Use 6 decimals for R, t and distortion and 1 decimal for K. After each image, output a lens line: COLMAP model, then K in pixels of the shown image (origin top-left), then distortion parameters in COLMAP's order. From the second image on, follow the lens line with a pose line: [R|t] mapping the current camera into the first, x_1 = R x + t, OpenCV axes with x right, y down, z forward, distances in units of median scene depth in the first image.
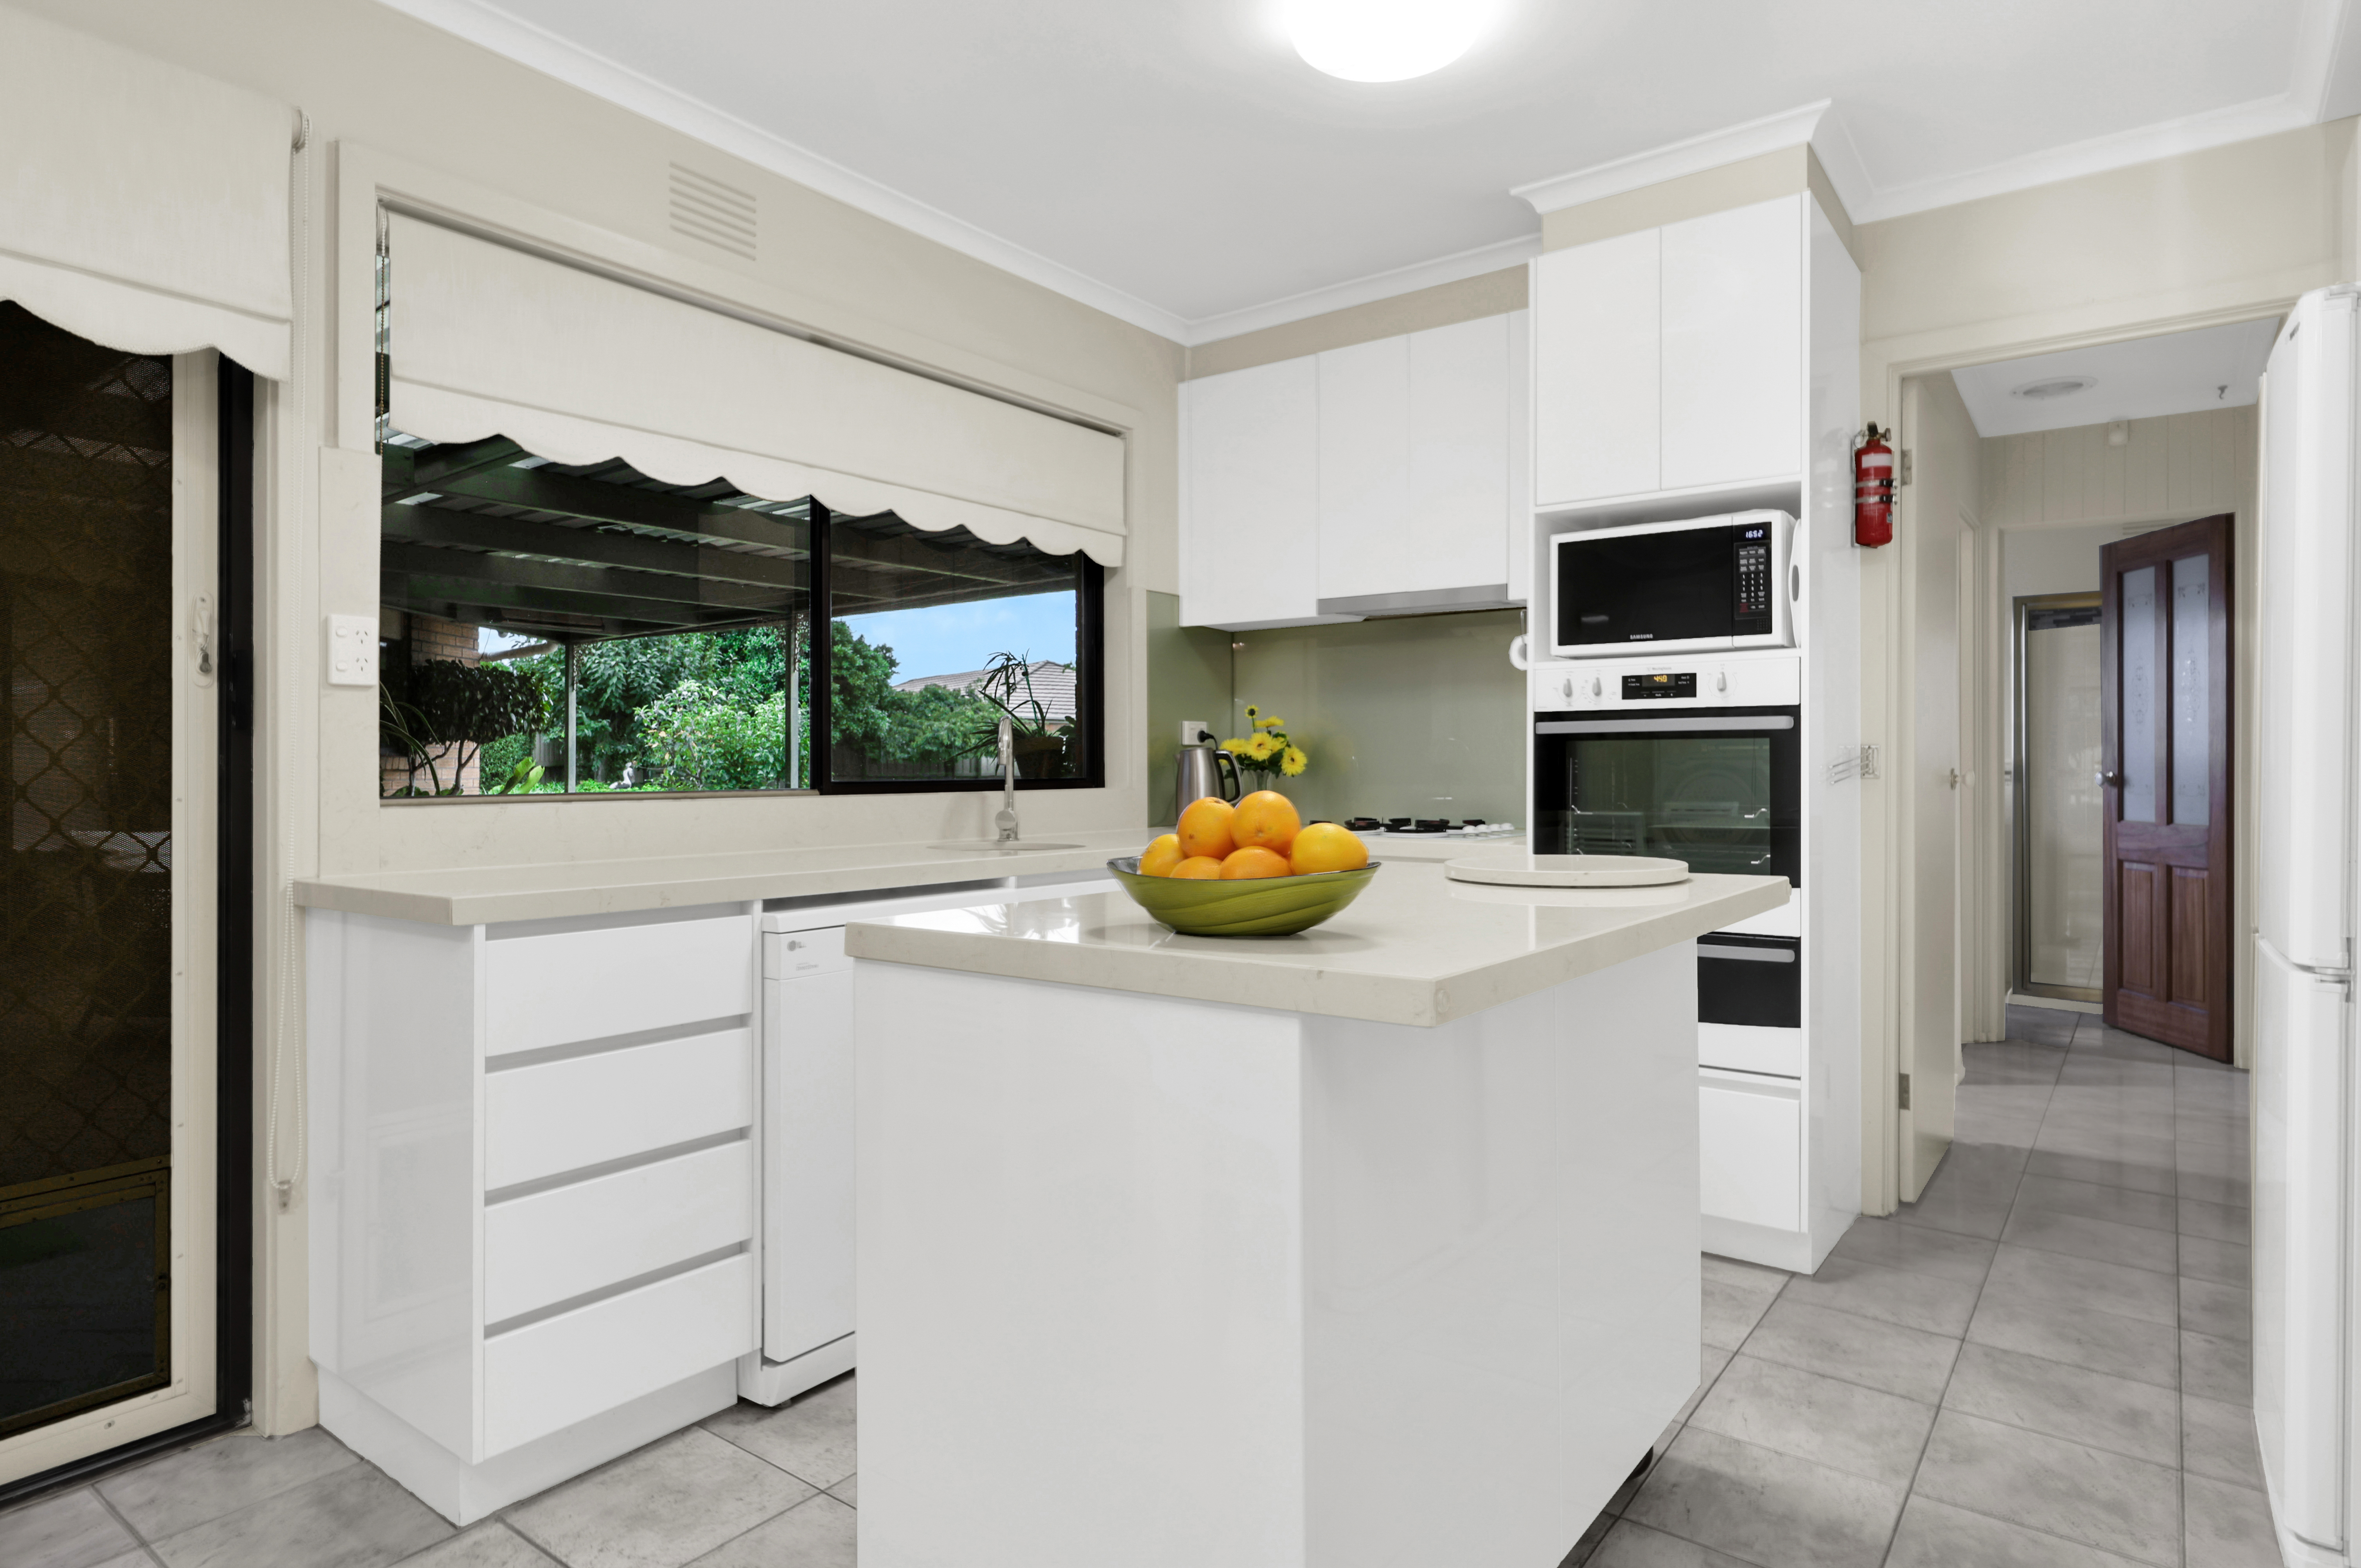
lens RADIAL K [[1315.3, 0, 1185.1], [0, 1315.3, 754.5], [0, 0, 1]] dist [0.003738, -0.000588]
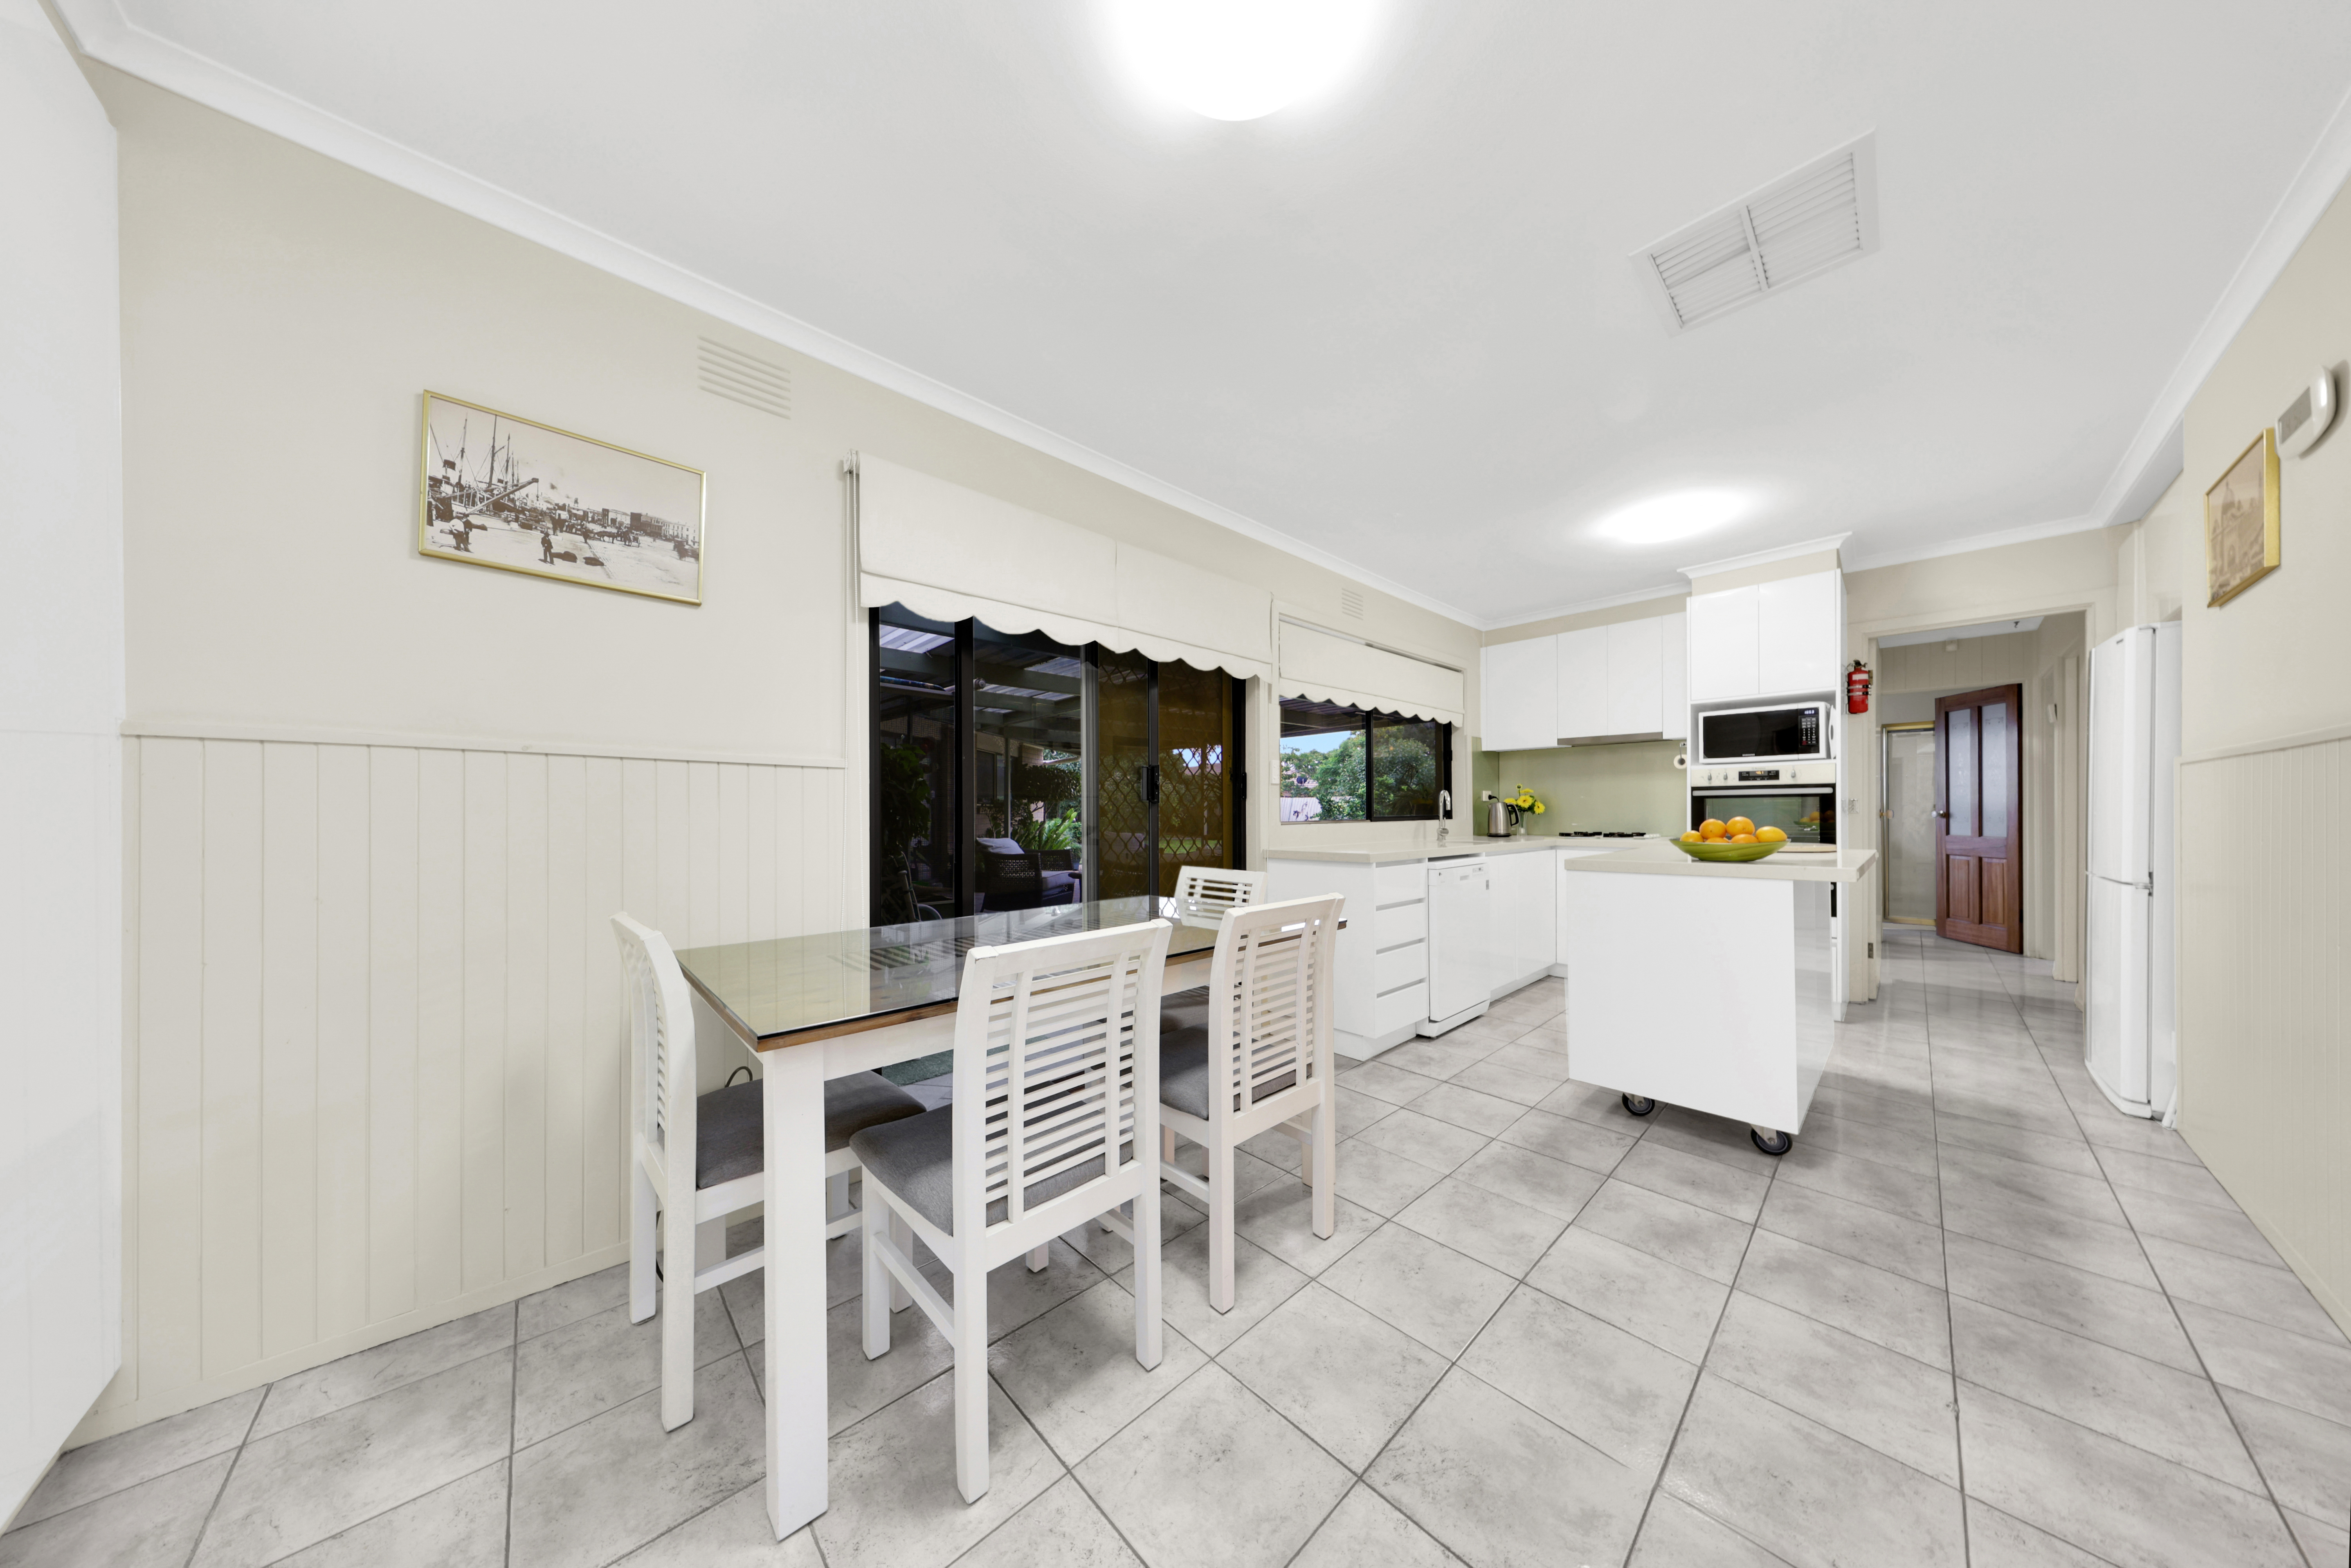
lens RADIAL K [[662.7, 0, 1181.4], [0, 662.7, 805.7], [0, 0, 1]] dist [0.000319, 0.000028]
pose [[0.982143, -0.006124, -0.188037, -0.408028], [0.006446, 0.999979, 0.001102, -0.004438], [0.188026, -0.002294, 0.982161, -0.353028]]
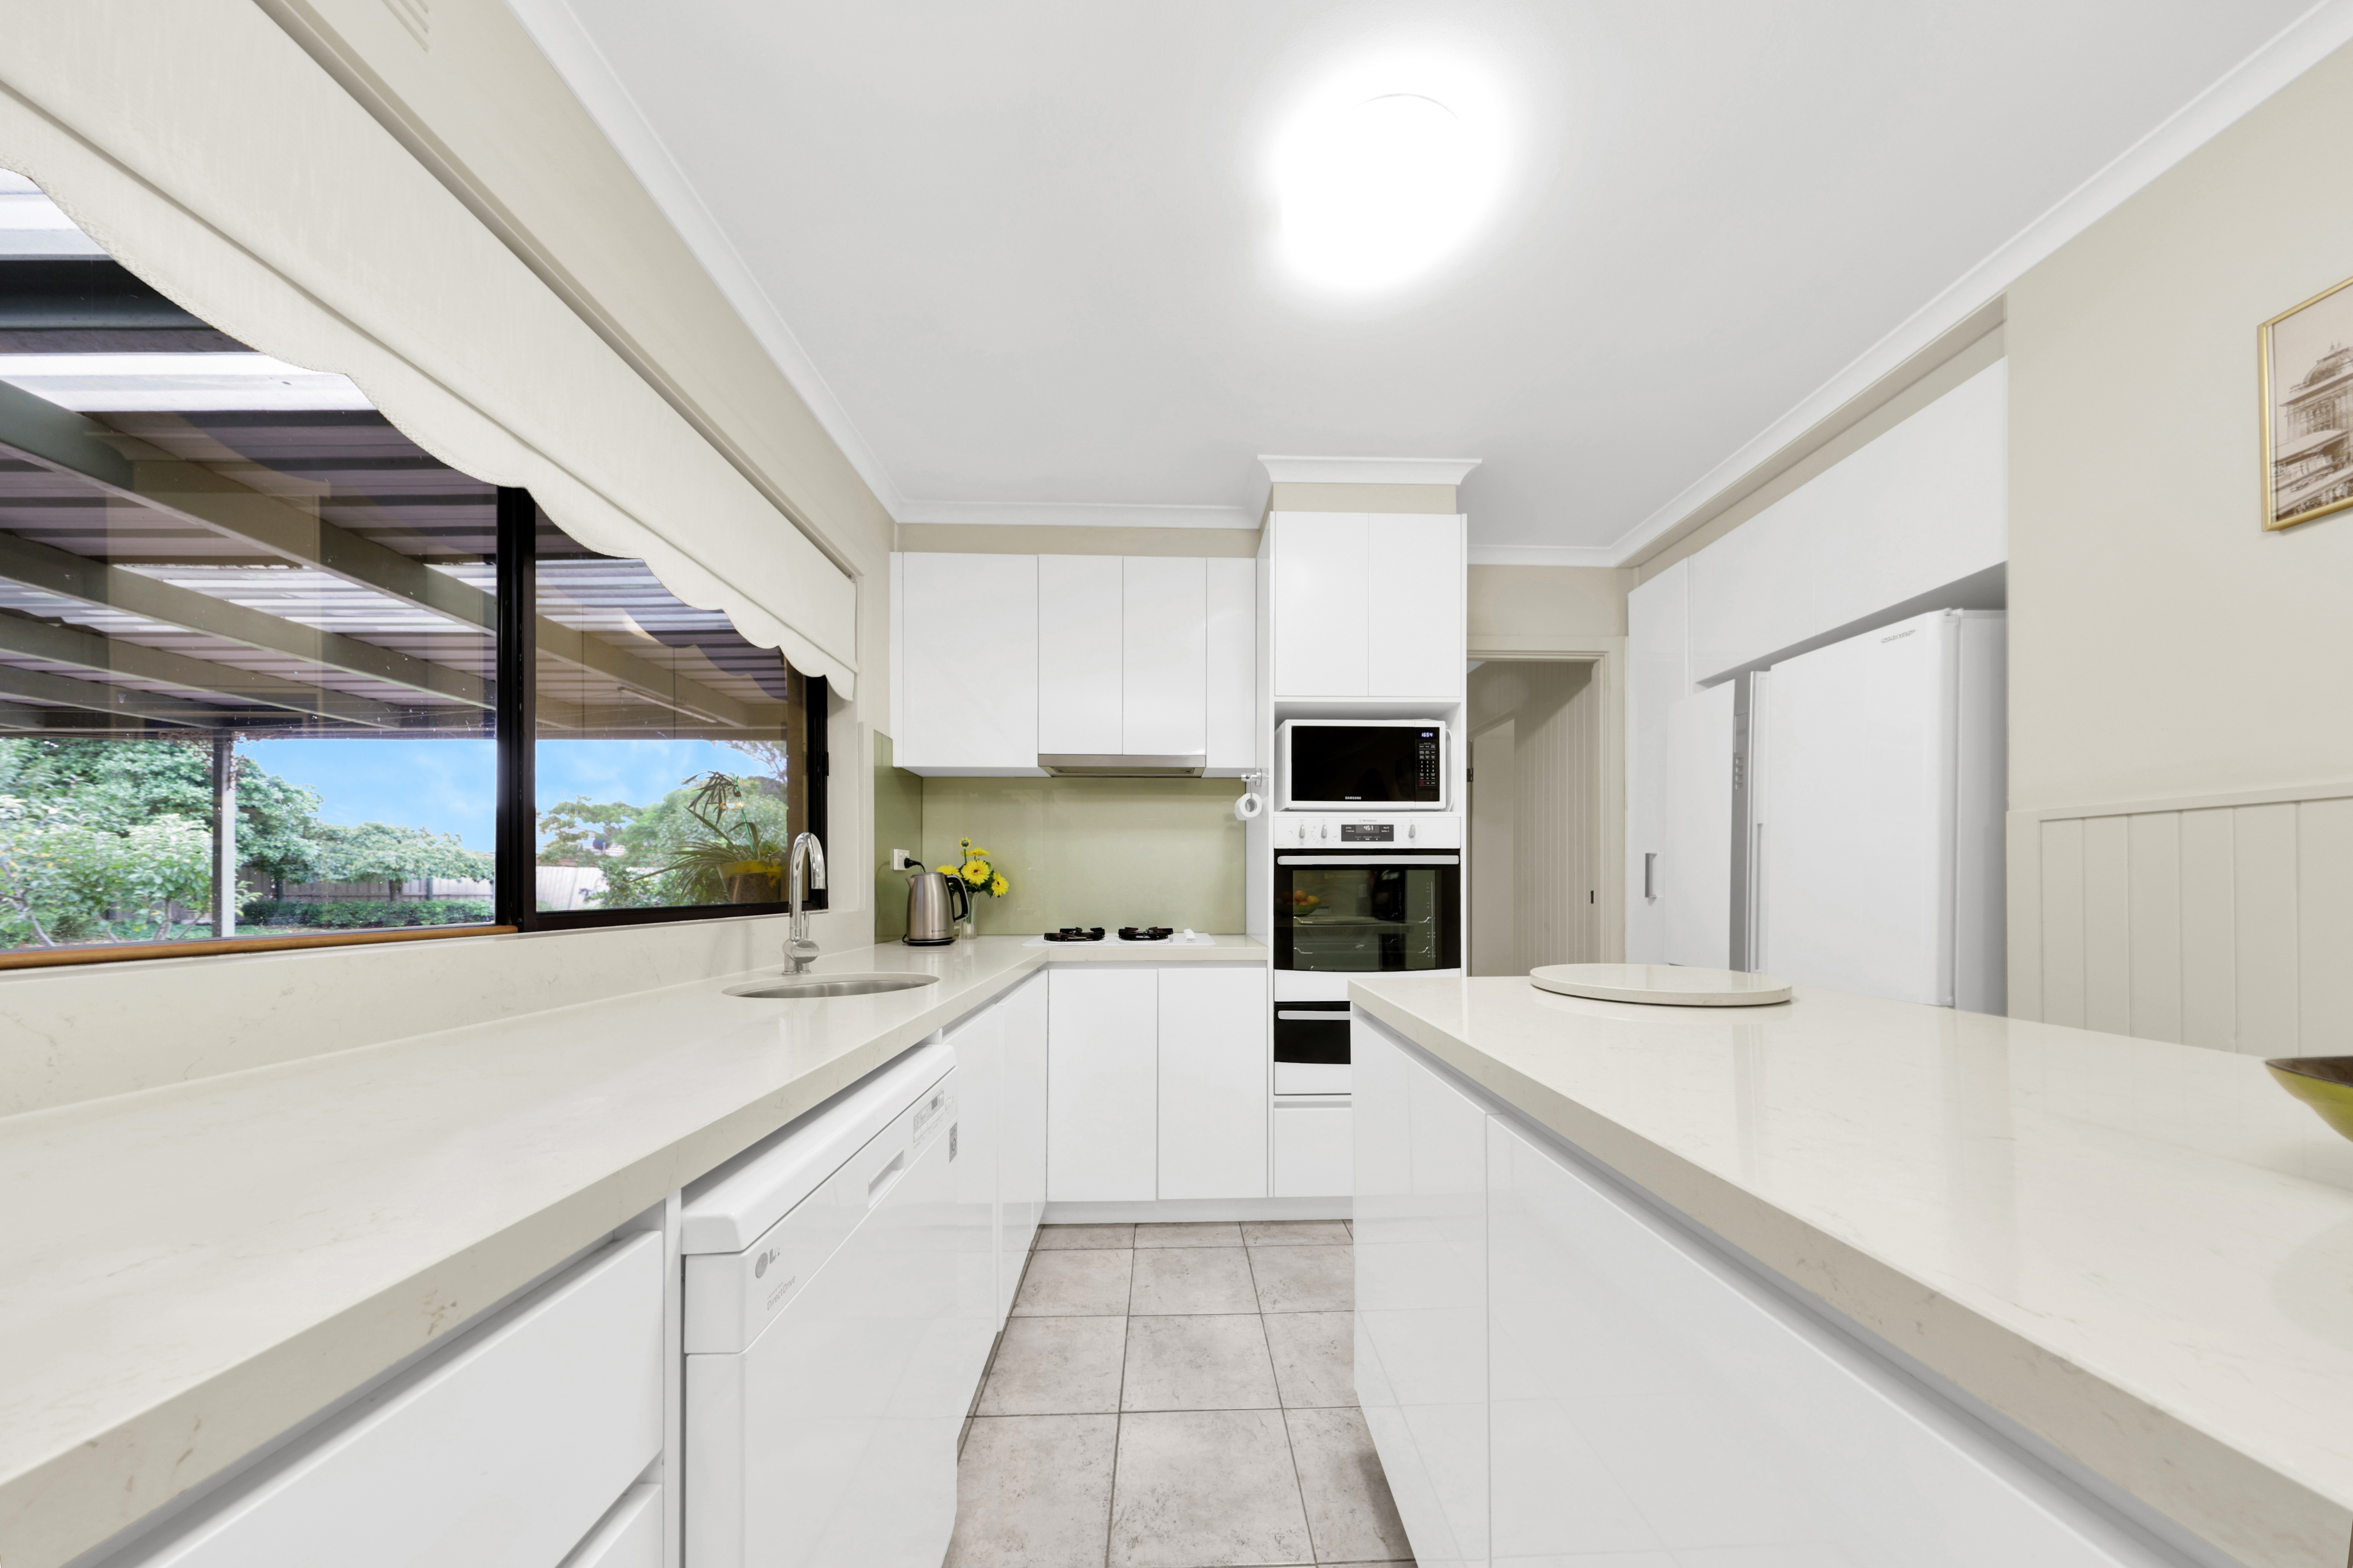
lens RADIAL K [[674.4, 0, 1187.6], [0, 674.4, 885.7], [0, 0, 1]] dist [0.007883, -0.000034]
pose [[0.769975, -0.000904, 0.638073, -0.238564], [-0.005008, 0.999960, 0.007459, 0.001264], [-0.638054, -0.008939, 0.769940, 0.504864]]
